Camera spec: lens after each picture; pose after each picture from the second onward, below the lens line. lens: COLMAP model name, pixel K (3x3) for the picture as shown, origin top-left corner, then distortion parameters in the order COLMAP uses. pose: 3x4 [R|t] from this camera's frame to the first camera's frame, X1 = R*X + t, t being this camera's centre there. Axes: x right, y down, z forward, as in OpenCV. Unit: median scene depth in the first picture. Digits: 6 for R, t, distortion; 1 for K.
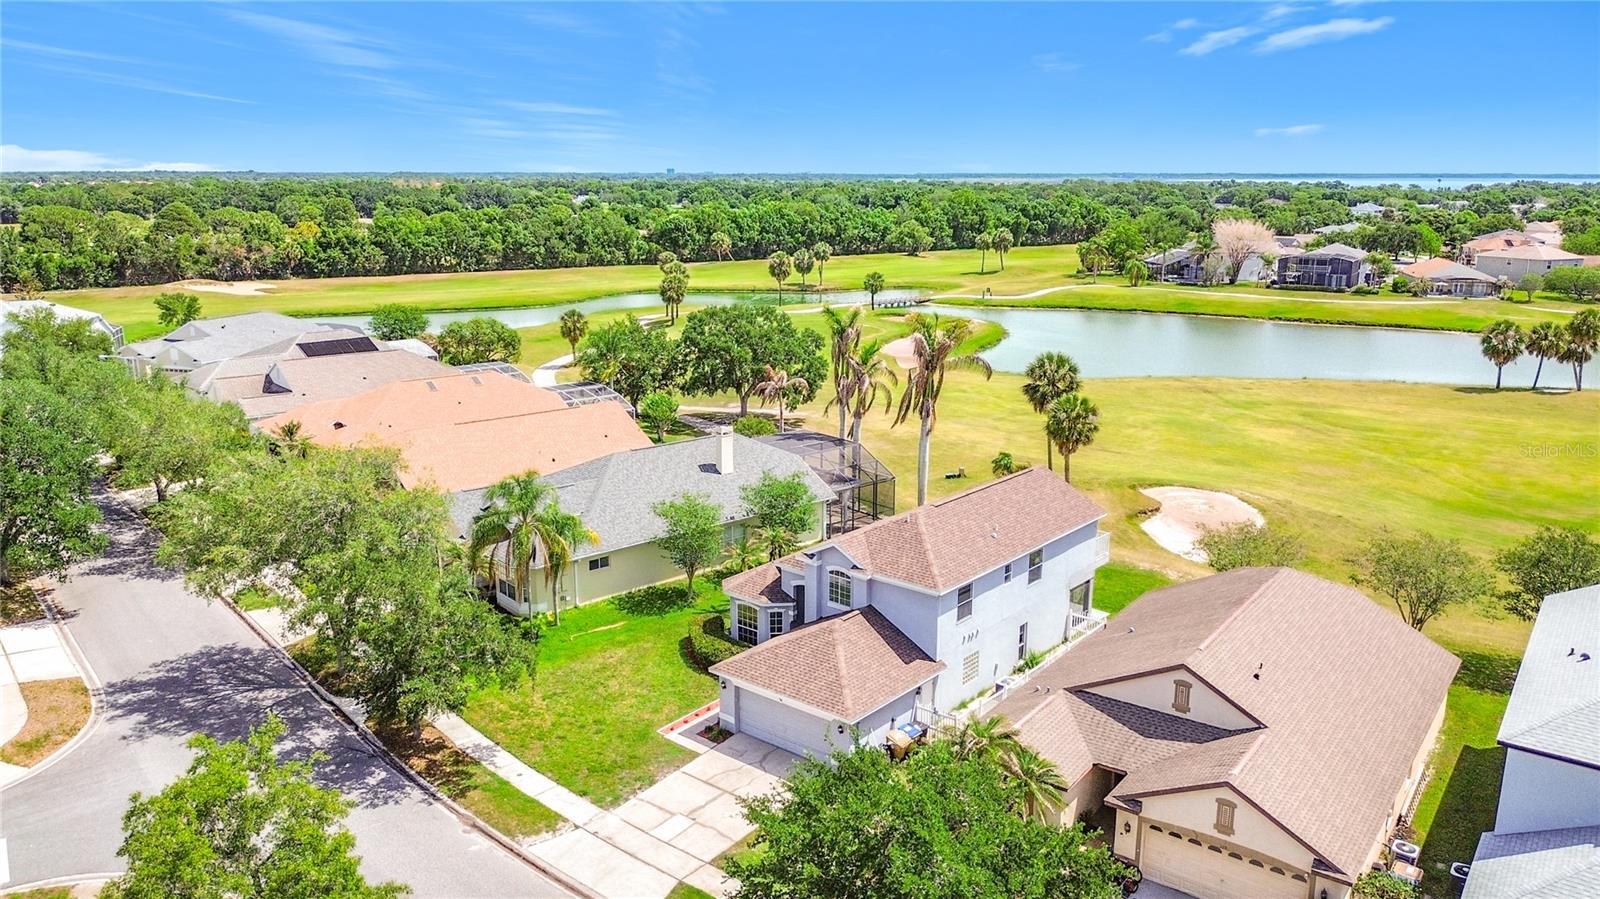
lens RADIAL K [[1174.8, 0, 795.9], [0, 1174.8, 425.1], [0, 0, 1]] dist [0.088390, -0.117287]
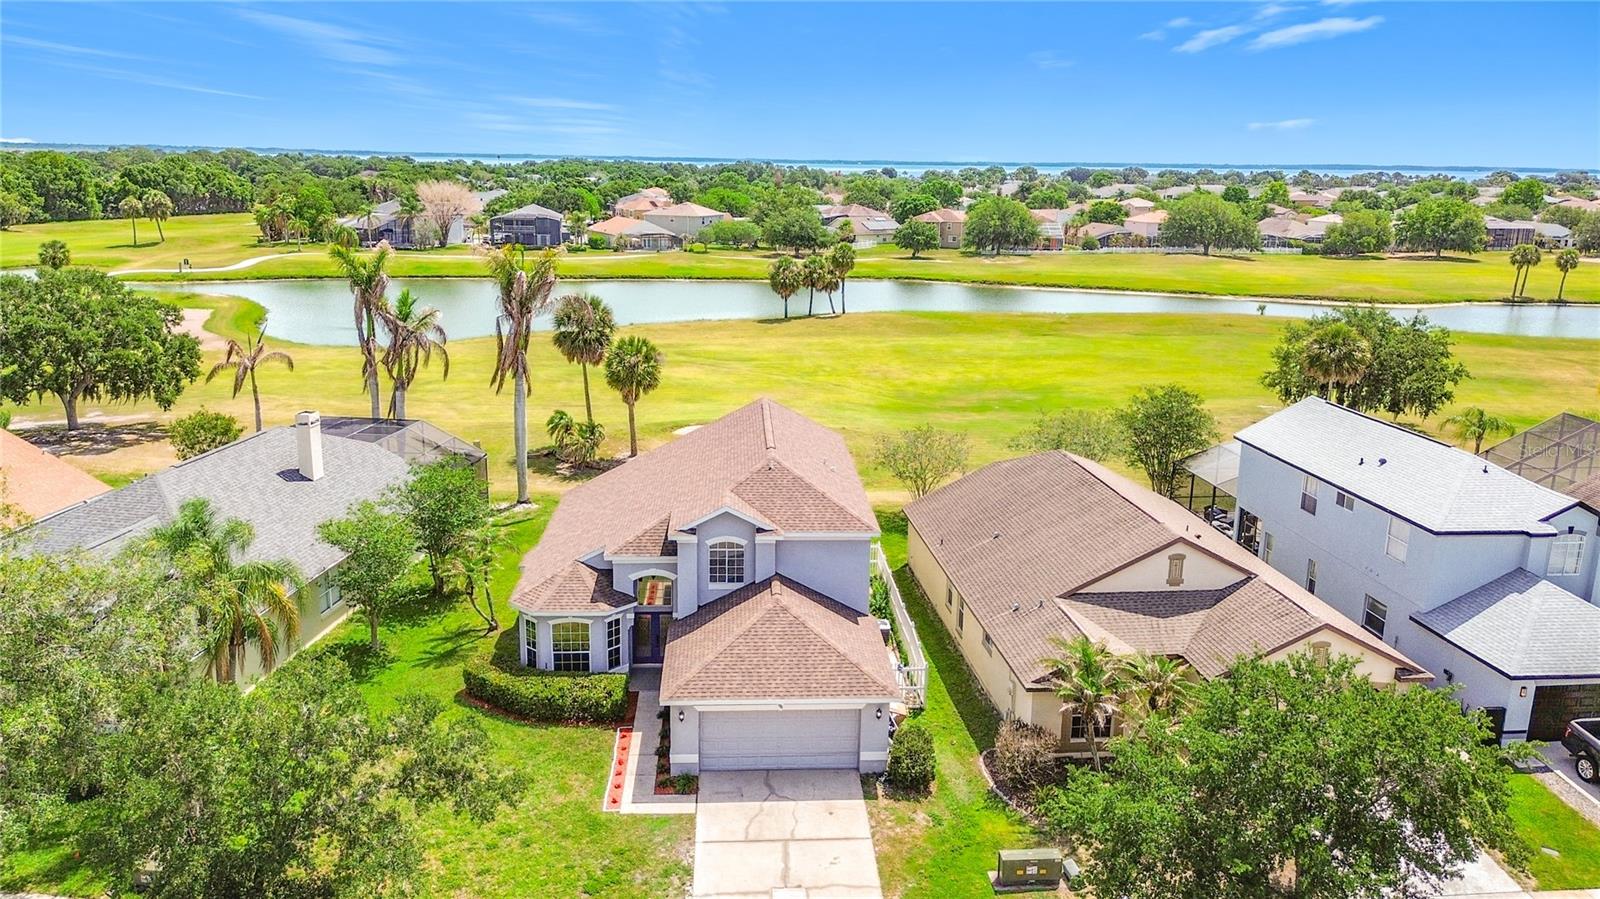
lens RADIAL K [[1183.0, 0, 794.0], [0, 1183.0, 445.2], [0, 0, 1]] dist [0.089744, -0.107089]
pose [[0.728445, -0.150036, 0.668473, -0.372280], [0.129368, 0.988296, 0.080846, -0.000276], [-0.672779, 0.027587, 0.739329, 0.302487]]
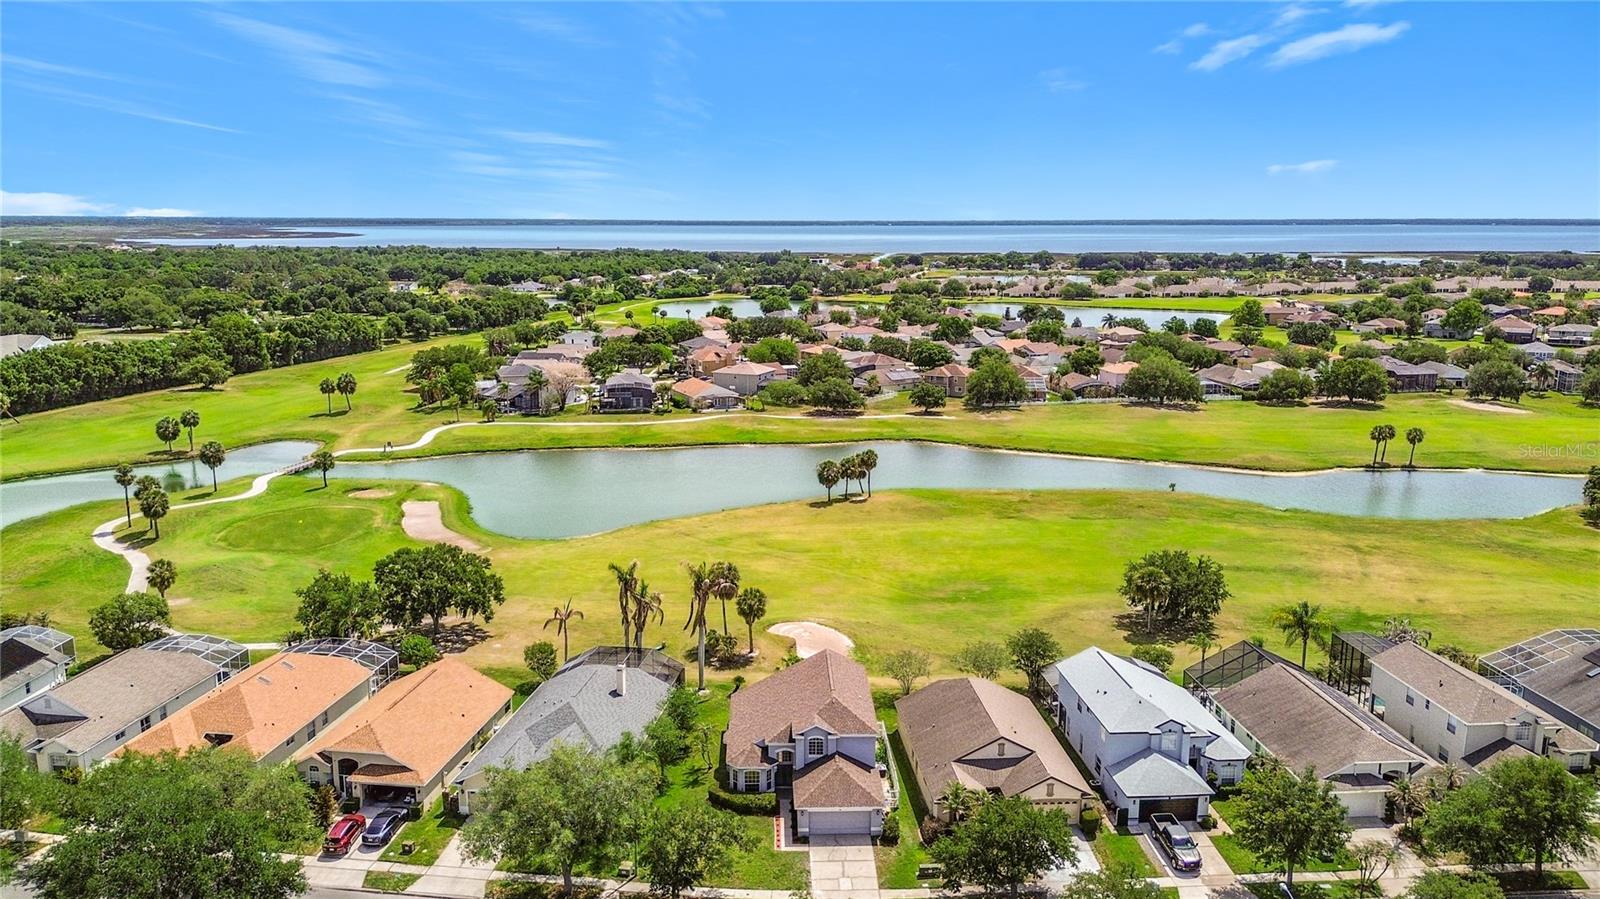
lens RADIAL K [[1174.8, 0, 795.9], [0, 1174.8, 425.1], [0, 0, 1]] dist [0.088390, -0.117287]
pose [[0.745574, -0.119783, 0.655570, -0.981246], [0.137725, 0.990173, 0.024287, -0.357766], [-0.652037, 0.072180, 0.754744, -0.398860]]
